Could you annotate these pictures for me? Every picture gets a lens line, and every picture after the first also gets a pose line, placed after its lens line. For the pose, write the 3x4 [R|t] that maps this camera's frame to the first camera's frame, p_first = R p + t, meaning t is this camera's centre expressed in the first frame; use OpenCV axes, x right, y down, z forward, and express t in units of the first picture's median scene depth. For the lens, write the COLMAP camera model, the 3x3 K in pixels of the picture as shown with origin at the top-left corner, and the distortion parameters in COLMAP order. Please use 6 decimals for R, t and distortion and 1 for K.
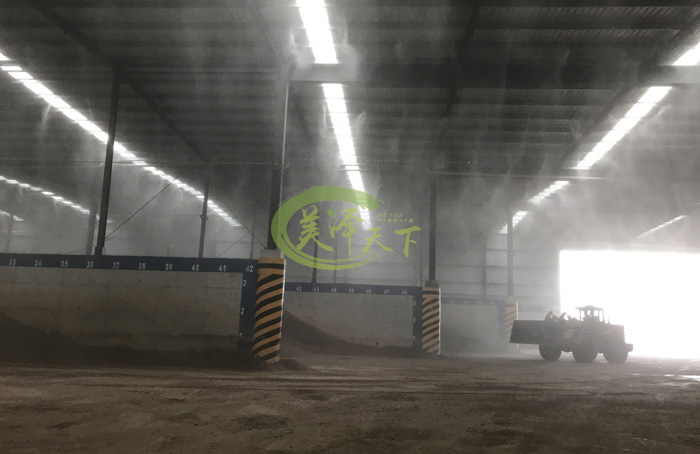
lens RADIAL K [[575.6, 0, 349.6], [0, 575.6, 213.3], [0, 0, 1]] dist [0.026955, -0.003334]
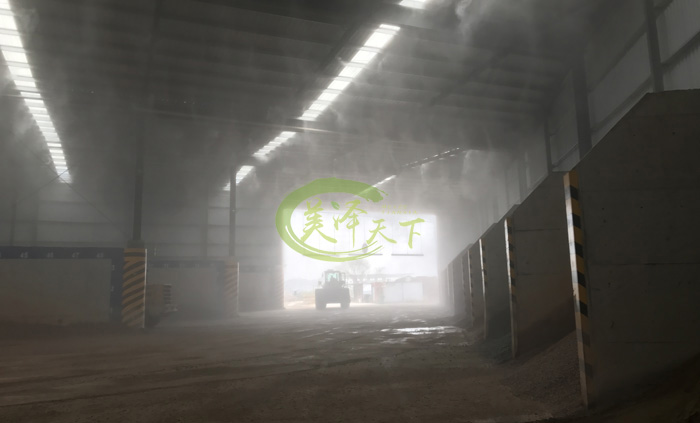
lens RADIAL K [[557.3, 0, 350.0], [0, 557.3, 211.5], [0, 0, 1]] dist [-0.040800, -0.004385]
pose [[0.893143, 0.006409, 0.449728, 0.059918], [-0.030833, 0.998419, 0.047004, 0.029802], [-0.448716, -0.055848, 0.891928, 0.159493]]
